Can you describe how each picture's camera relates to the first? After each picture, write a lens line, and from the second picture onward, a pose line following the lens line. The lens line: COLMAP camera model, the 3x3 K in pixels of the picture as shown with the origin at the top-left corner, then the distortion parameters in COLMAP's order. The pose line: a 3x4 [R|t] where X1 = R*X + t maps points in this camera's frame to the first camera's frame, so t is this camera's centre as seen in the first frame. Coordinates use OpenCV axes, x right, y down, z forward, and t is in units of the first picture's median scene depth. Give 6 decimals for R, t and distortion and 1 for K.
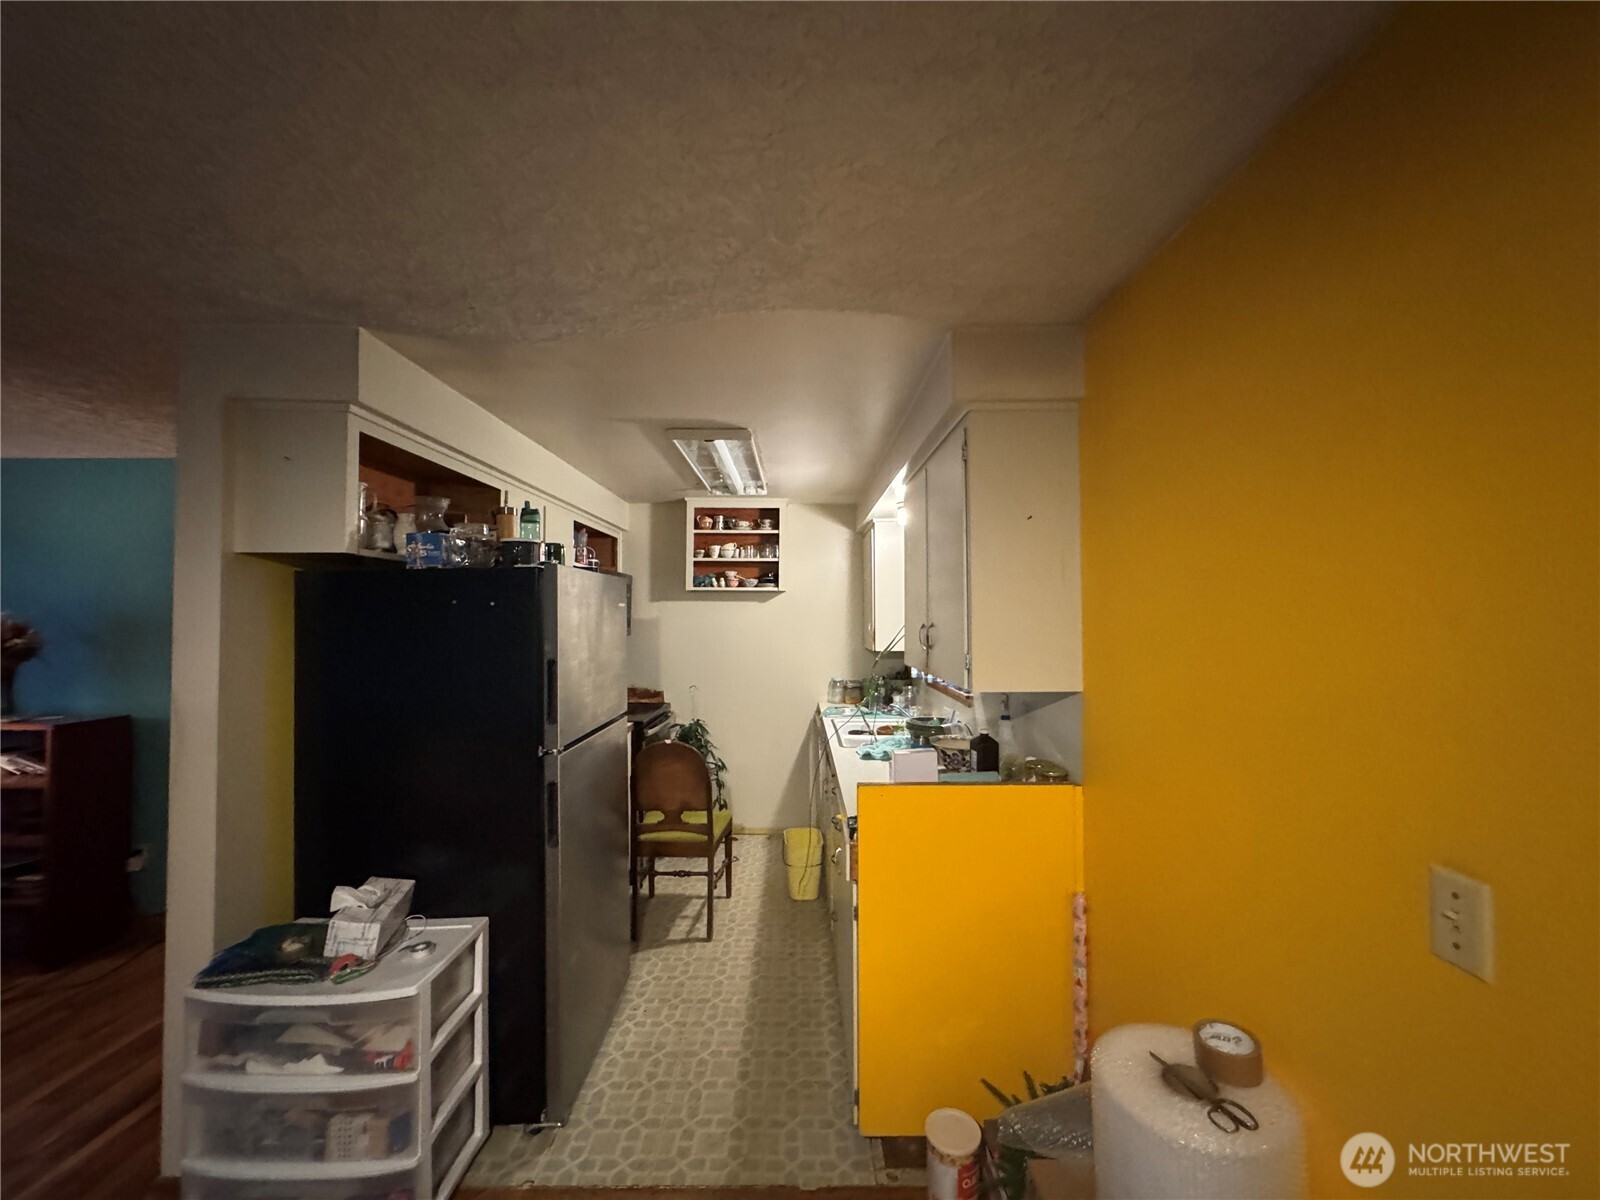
lens RADIAL K [[638.9, 0, 796.5], [0, 638.9, 599.8], [0, 0, 1]] dist [-0.001543, 0.000196]
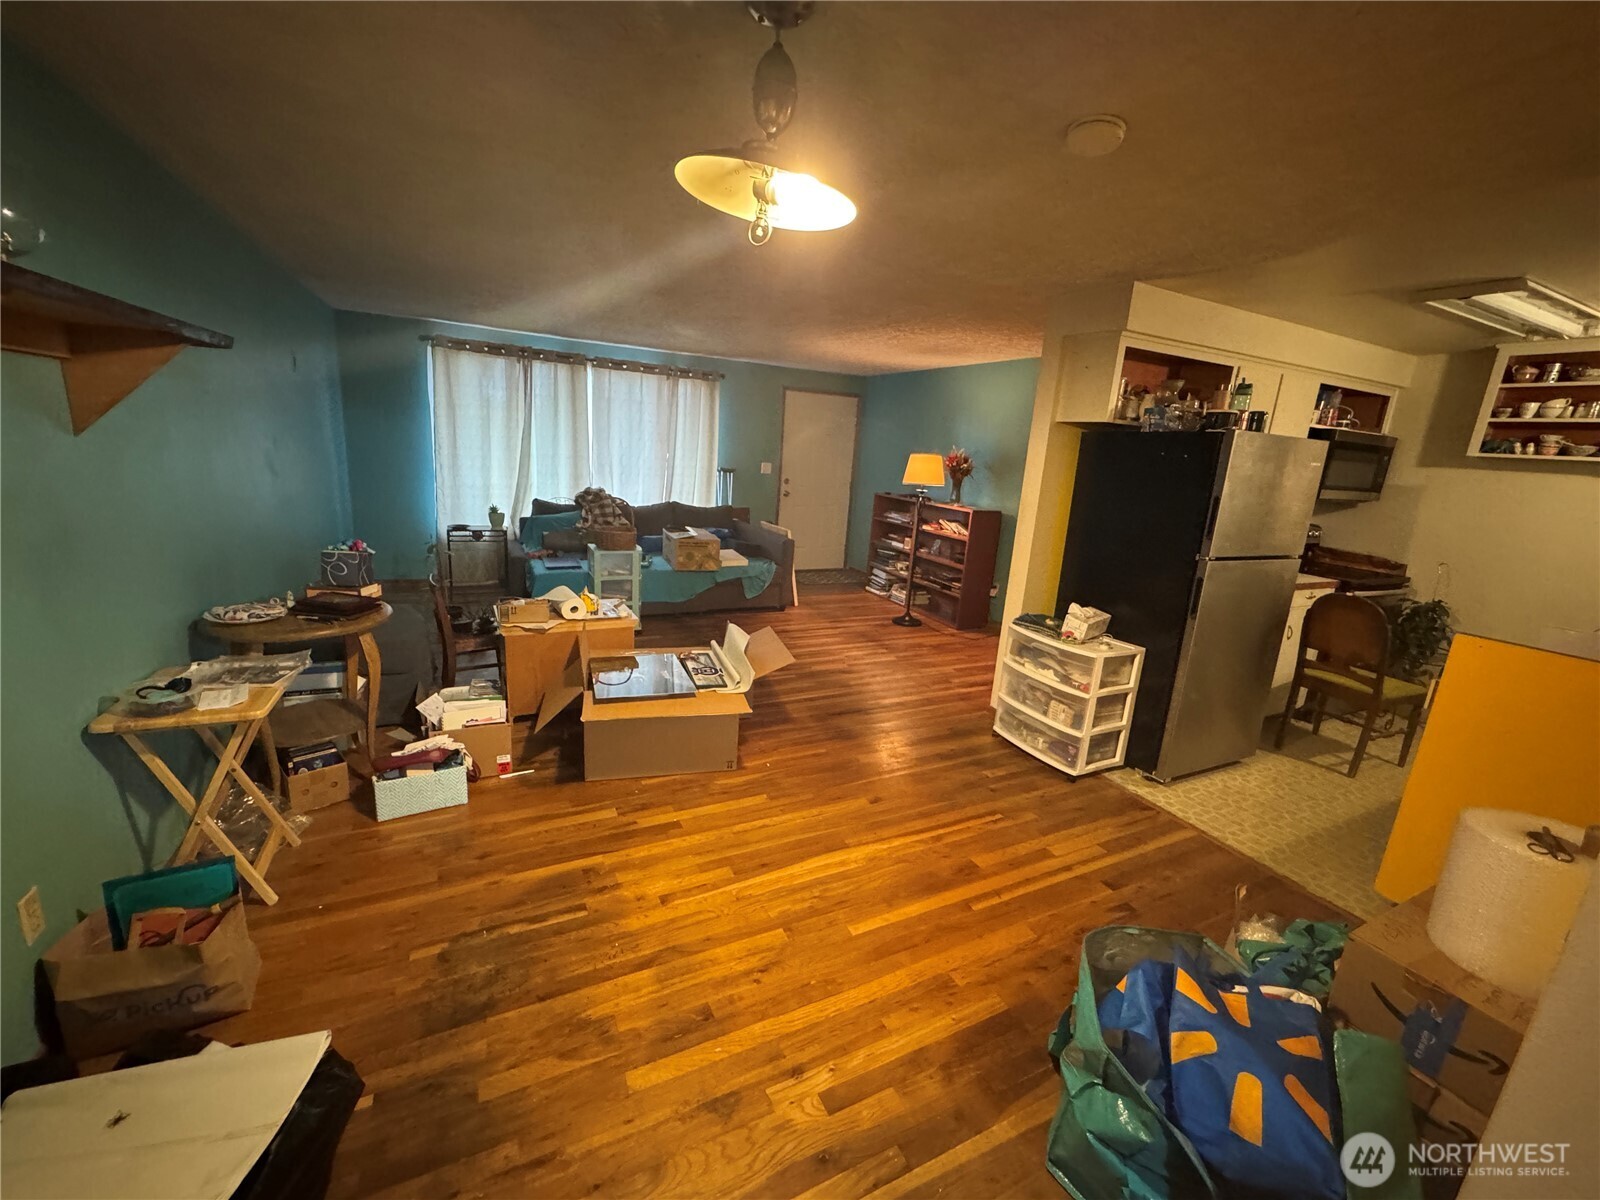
lens RADIAL K [[638.9, 0, 796.5], [0, 638.9, 599.8], [0, 0, 1]] dist [-0.001543, 0.000196]
pose [[0.441810, 0.242621, -0.863677, 0.497590], [-0.046503, 0.967634, 0.248036, 0.003729], [0.895903, -0.069422, 0.438793, -0.512205]]
